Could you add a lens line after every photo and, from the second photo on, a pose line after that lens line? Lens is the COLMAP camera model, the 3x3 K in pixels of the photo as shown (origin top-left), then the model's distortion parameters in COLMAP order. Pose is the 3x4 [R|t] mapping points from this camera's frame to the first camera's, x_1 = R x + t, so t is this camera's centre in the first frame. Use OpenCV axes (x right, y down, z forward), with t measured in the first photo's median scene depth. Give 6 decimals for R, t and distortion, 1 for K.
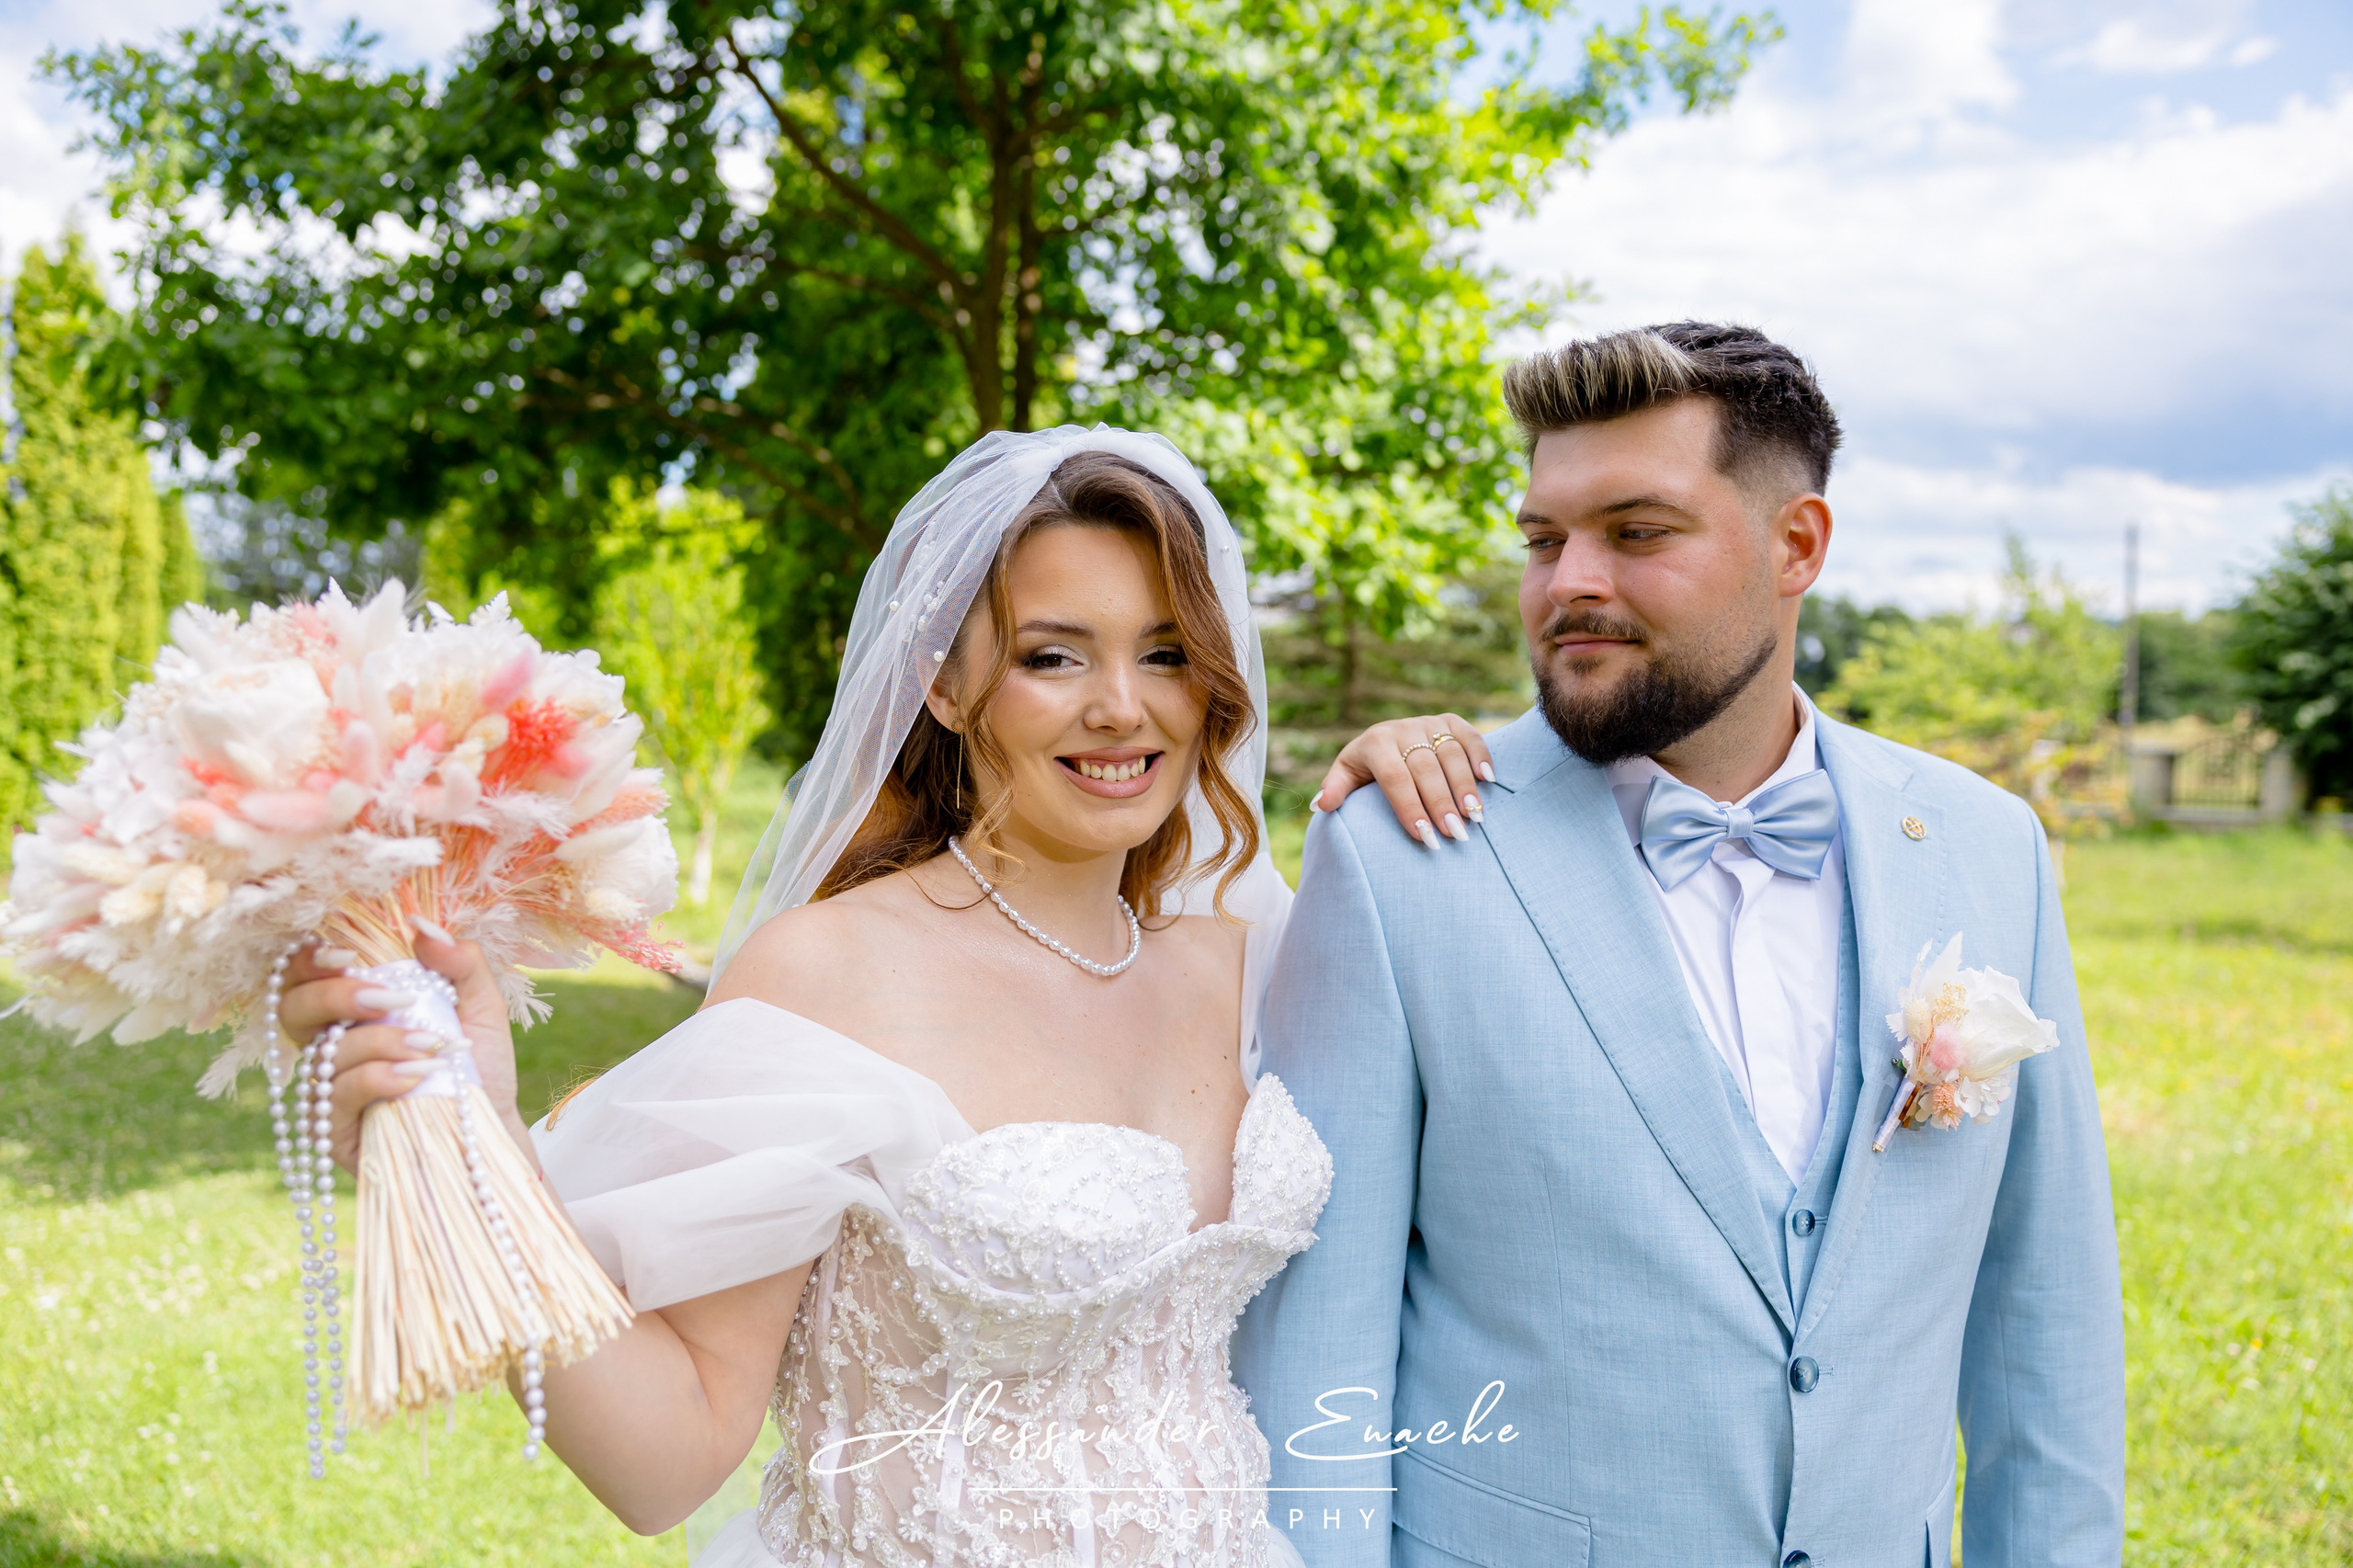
lens RADIAL K [[1972.0, 0, 1229.1], [0, 1972.0, 782.2], [0, 0, 1]] dist [0.001738, 0.005938]
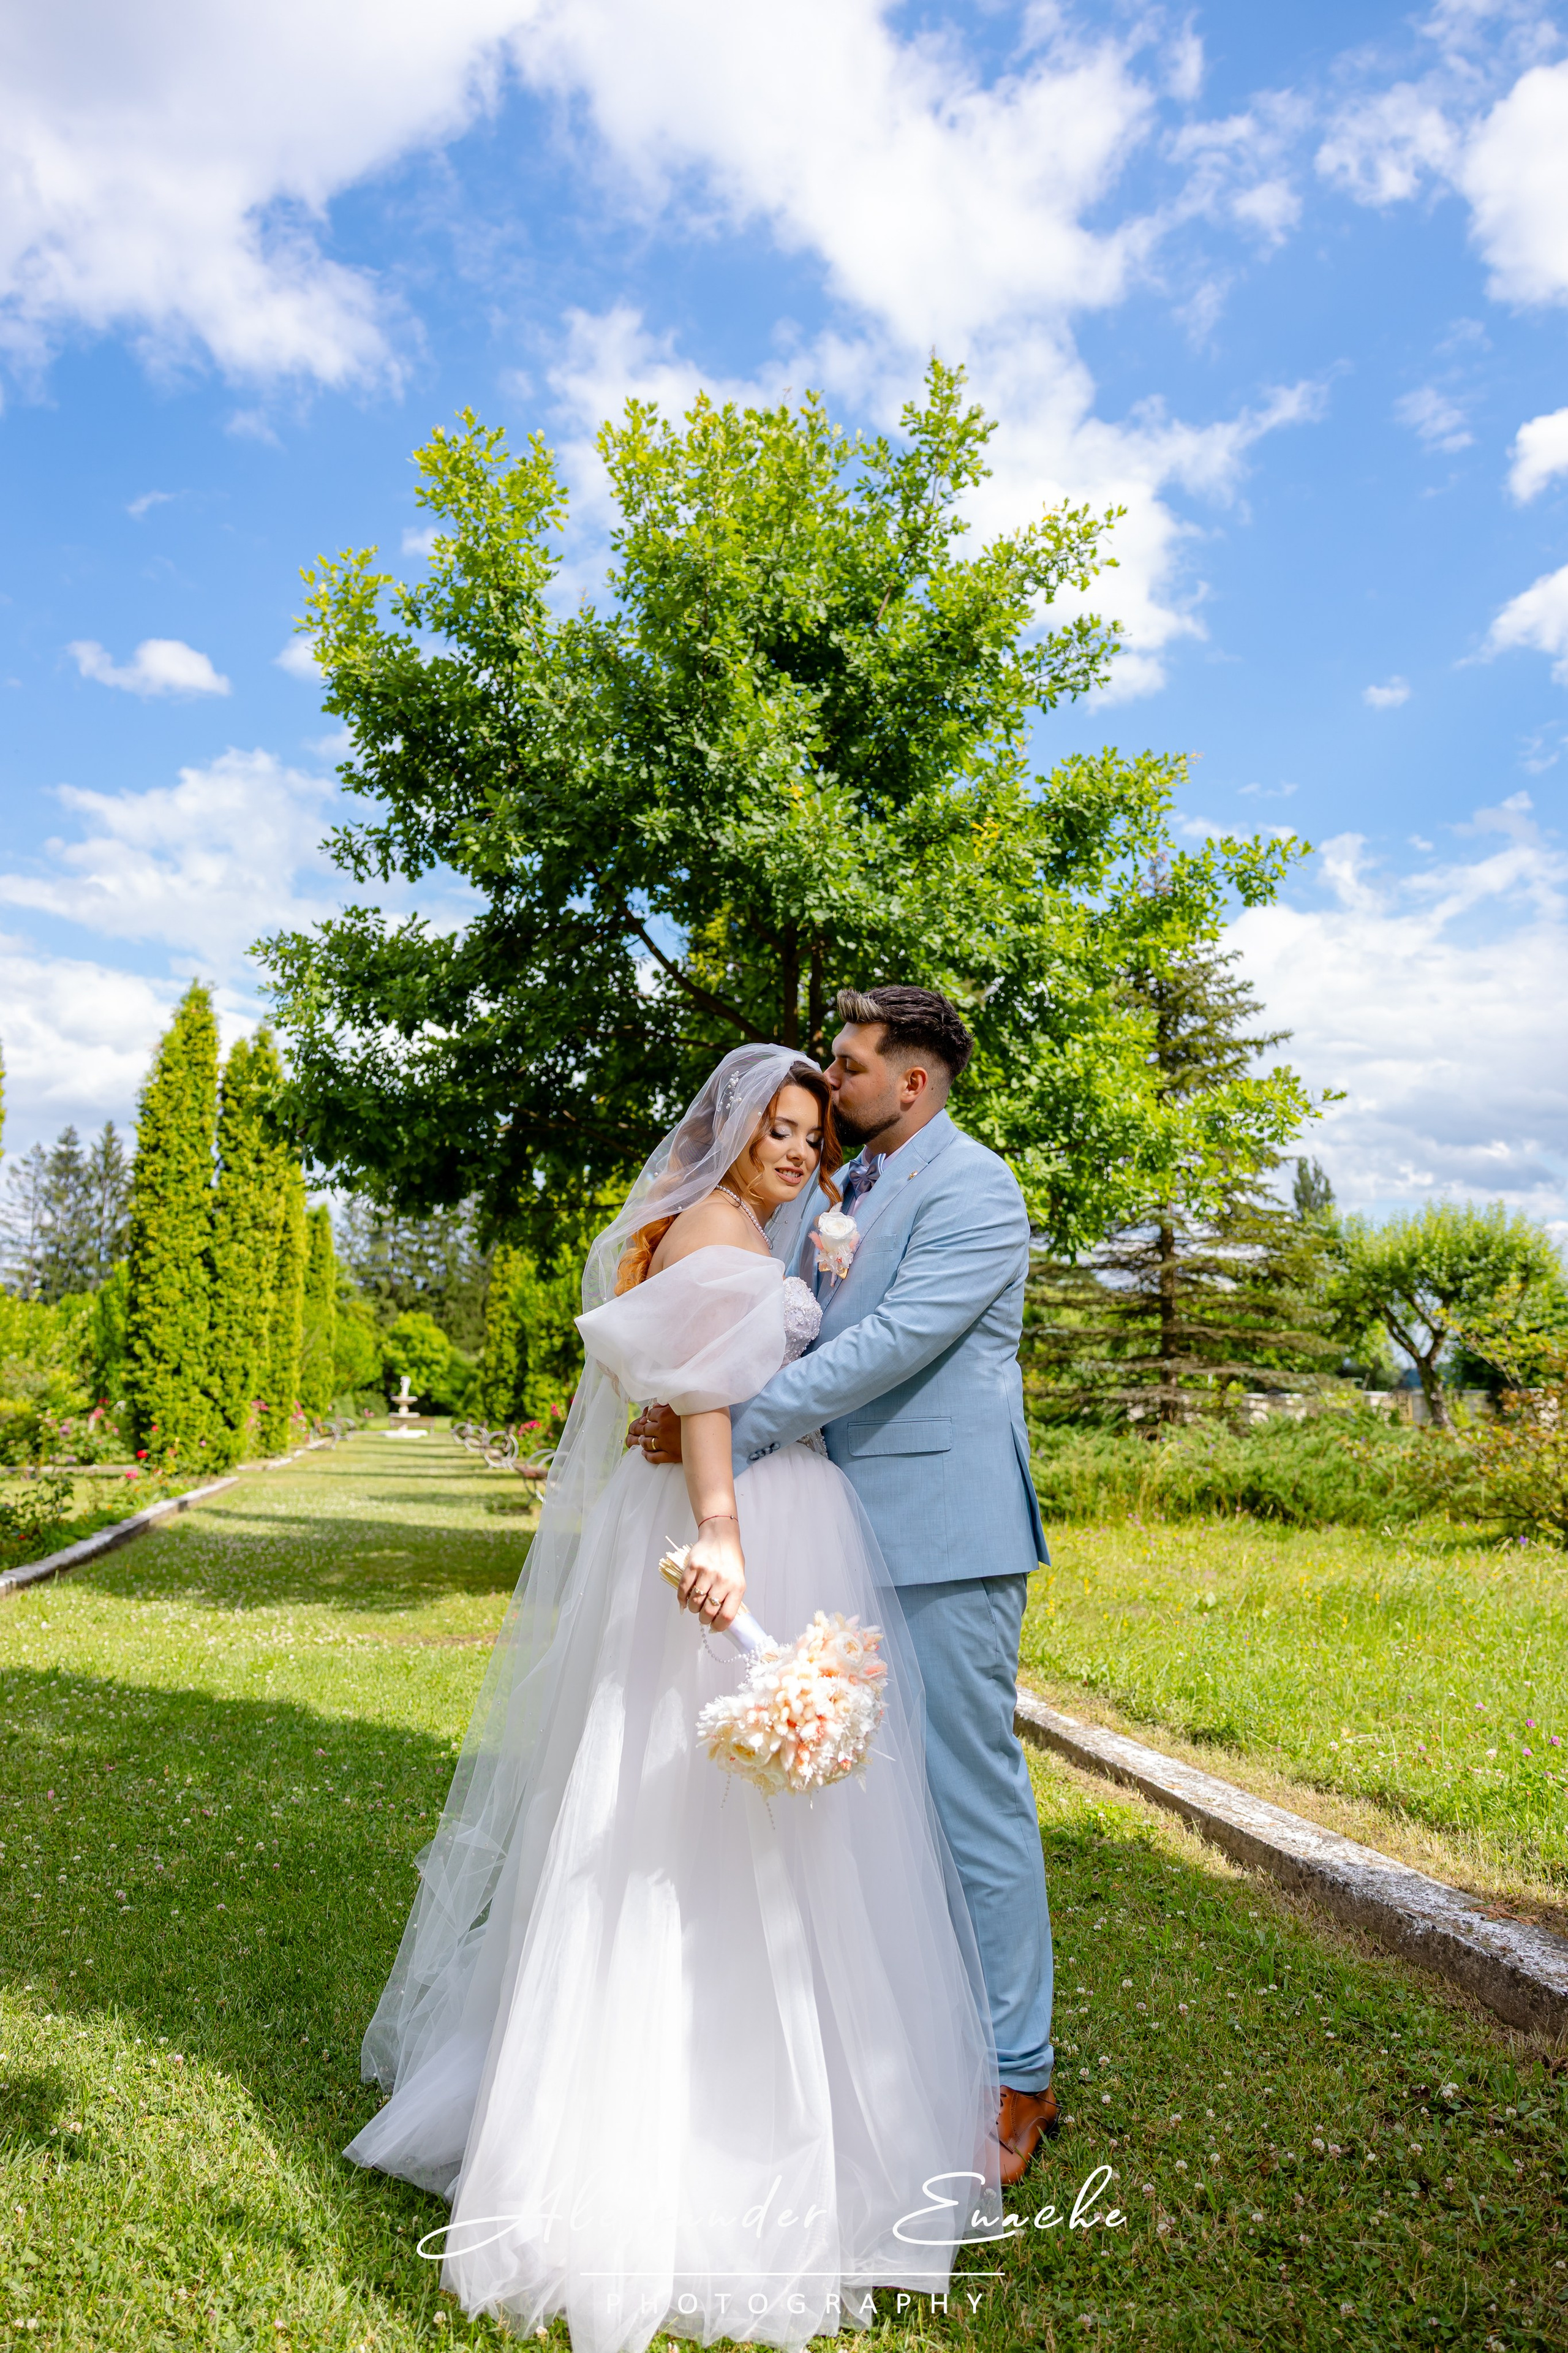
lens RADIAL K [[1637.2, 0, 779.7], [0, 1637.2, 1140.3], [0, 0, 1]] dist [0.001216, 0.033682]
pose [[0.976744, -0.038449, -0.210935, 0.141302], [0.000325, 0.984054, -0.177869, 0.056585], [0.214411, 0.173663, 0.961181, -0.238102]]
